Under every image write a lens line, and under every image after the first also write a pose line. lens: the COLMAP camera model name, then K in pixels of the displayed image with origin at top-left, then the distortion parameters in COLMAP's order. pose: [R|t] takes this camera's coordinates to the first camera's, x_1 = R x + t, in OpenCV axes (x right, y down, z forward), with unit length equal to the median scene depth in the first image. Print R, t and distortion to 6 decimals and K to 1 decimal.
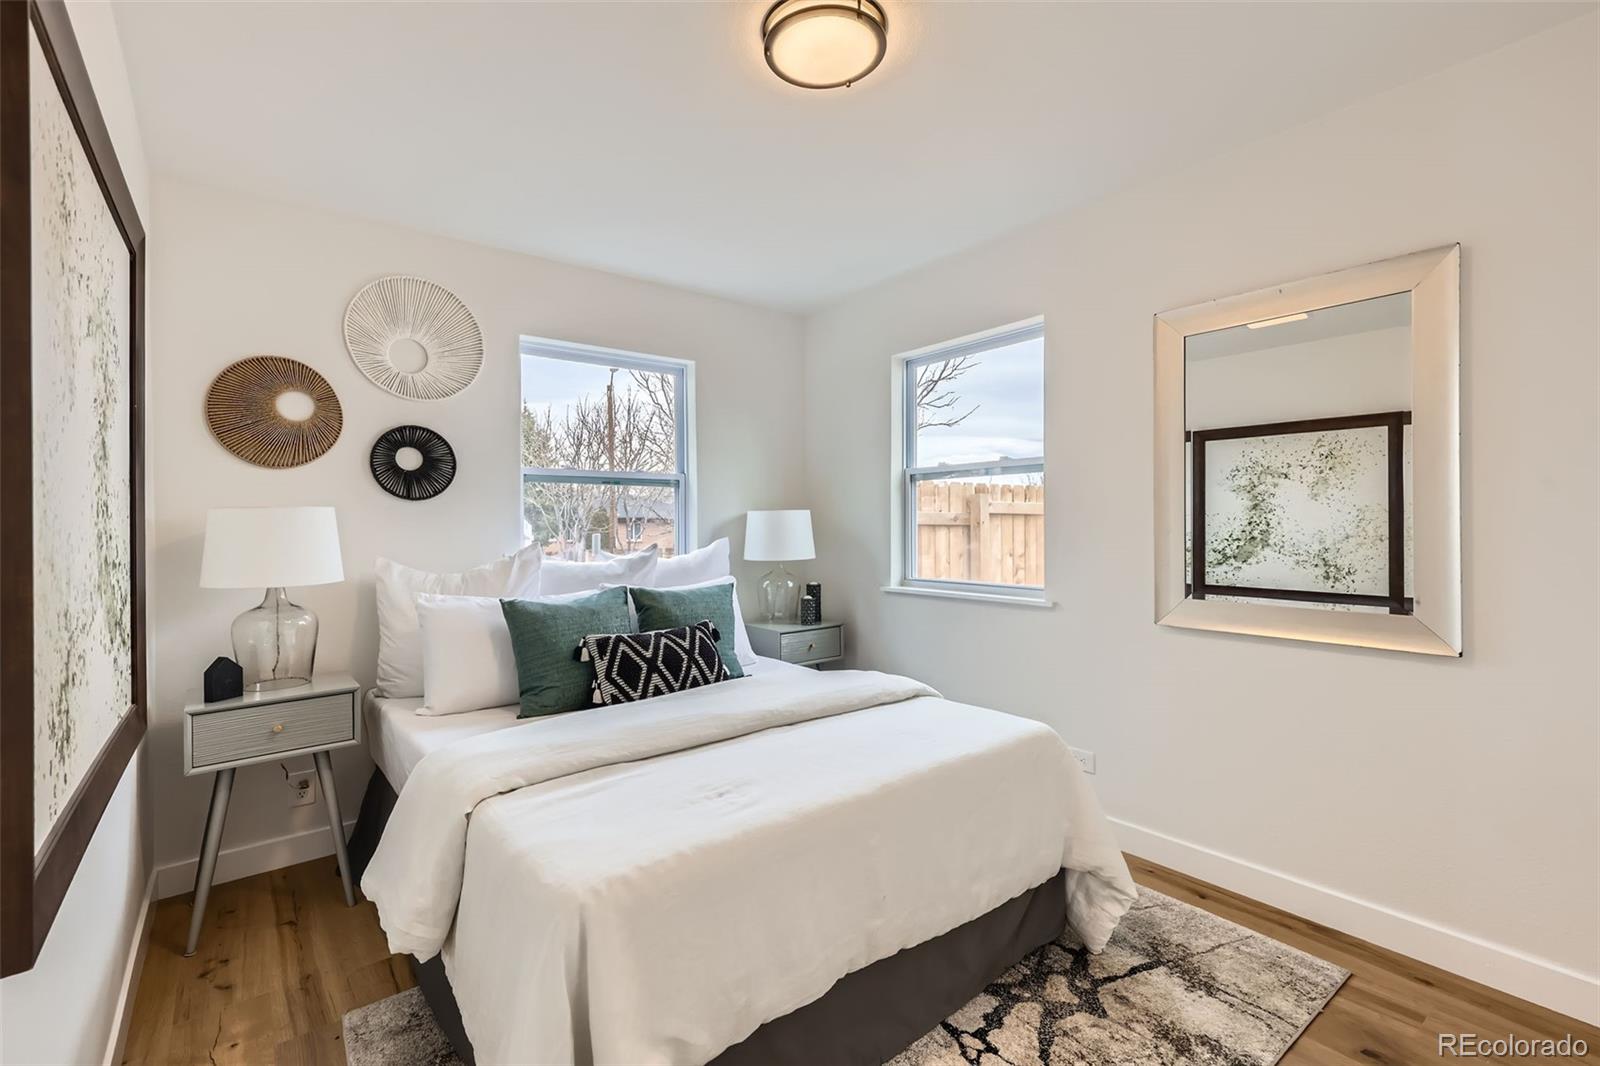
lens RADIAL K [[715.5, 0, 797.3], [0, 715.5, 528.2], [0, 0, 1]] dist [-0.002470, -0.000390]
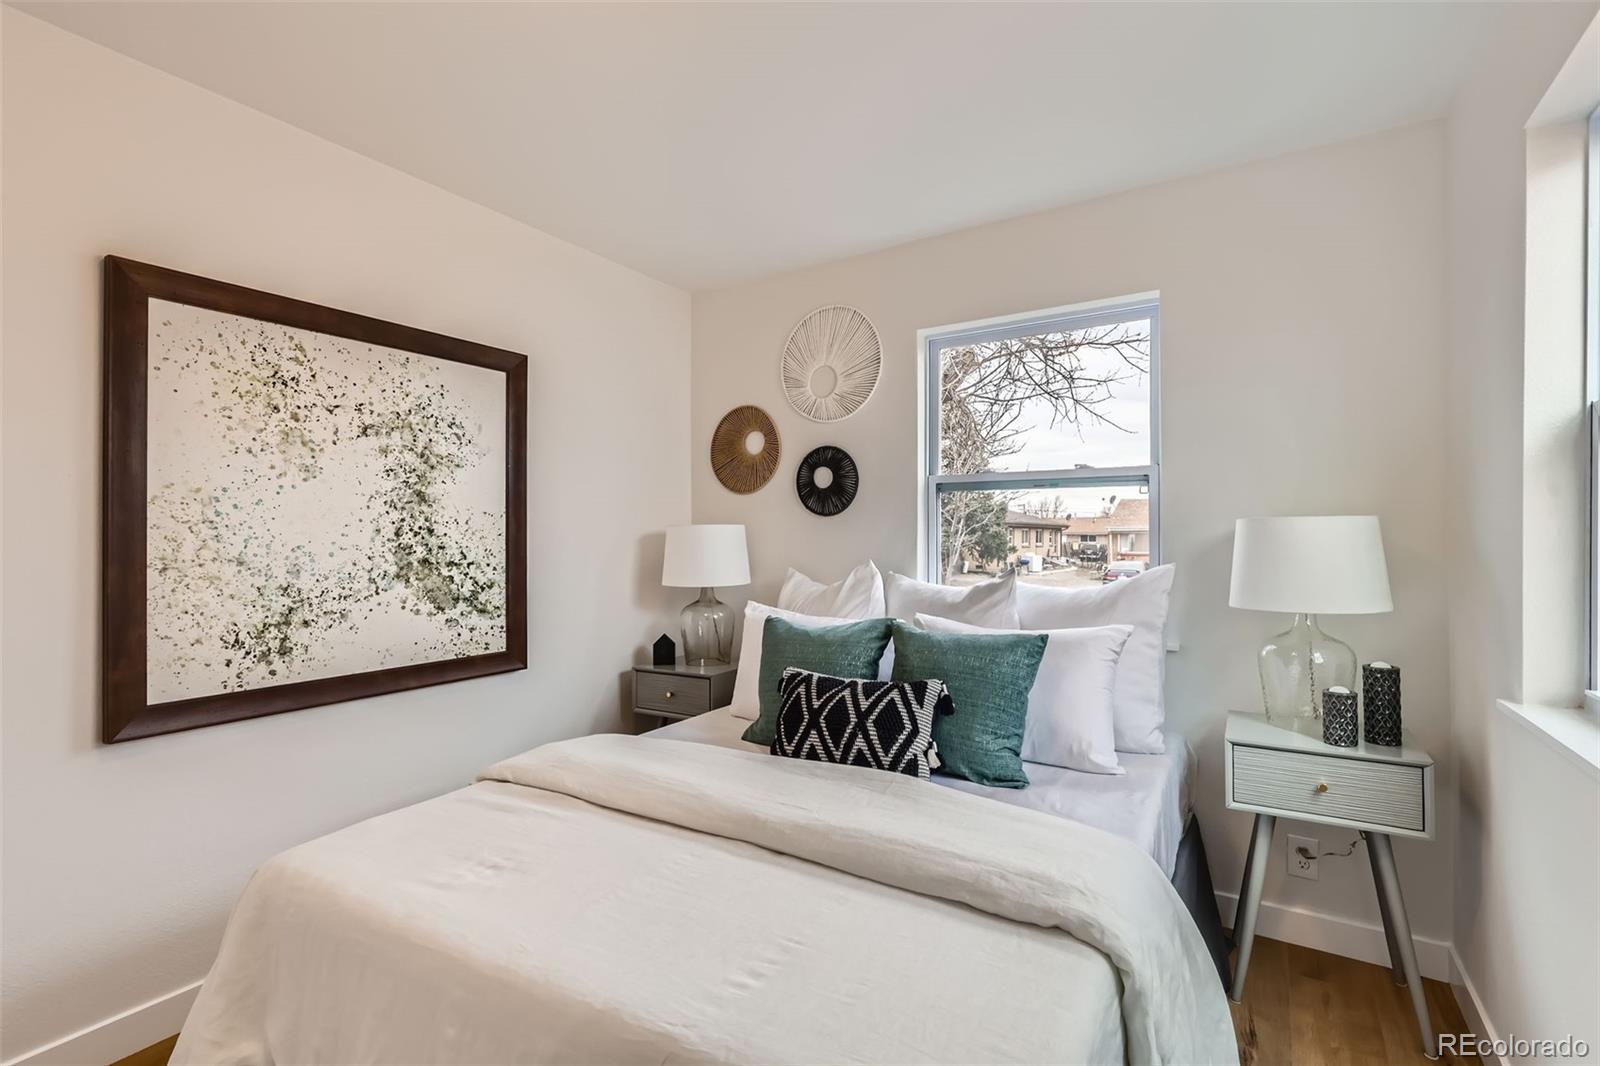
lens RADIAL K [[729.3, 0, 808.3], [0, 729.3, 530.4], [0, 0, 1]] dist [-0.000923, -0.000736]
pose [[0.335710, -0.002100, -0.941963, 0.533431], [-0.007222, 0.999962, -0.004804, -0.013933], [0.941938, 0.008416, 0.335682, 0.683485]]
